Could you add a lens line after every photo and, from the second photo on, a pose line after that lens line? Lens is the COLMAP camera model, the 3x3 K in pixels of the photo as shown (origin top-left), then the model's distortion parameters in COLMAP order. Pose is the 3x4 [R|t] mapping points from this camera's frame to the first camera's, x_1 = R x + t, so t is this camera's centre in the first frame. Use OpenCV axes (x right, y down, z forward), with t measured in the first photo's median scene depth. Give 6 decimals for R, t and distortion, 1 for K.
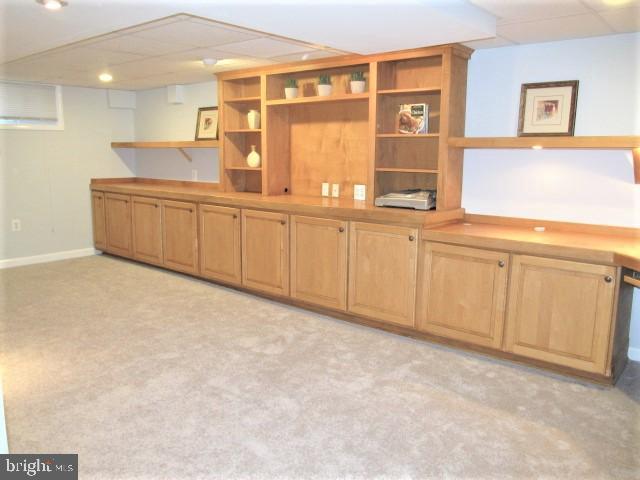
lens RADIAL K [[522.9, 0, 320.0], [0, 522.9, 240.0], [0, 0, 1]] dist [-0.065668, 0.002618]
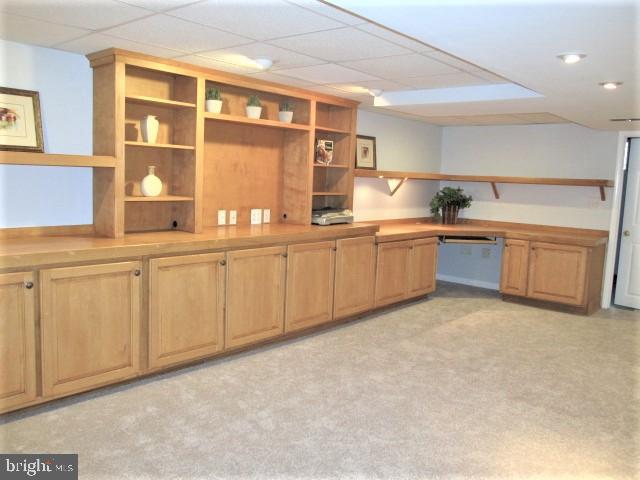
lens RADIAL K [[522.9, 0, 320.0], [0, 522.9, 240.0], [0, 0, 1]] dist [-0.065668, 0.002618]
pose [[0.023567, -0.126624, 0.991671, -0.925913], [0.130863, 0.983802, 0.122509, -0.154359], [-0.991120, 0.126886, 0.039756, 0.844050]]
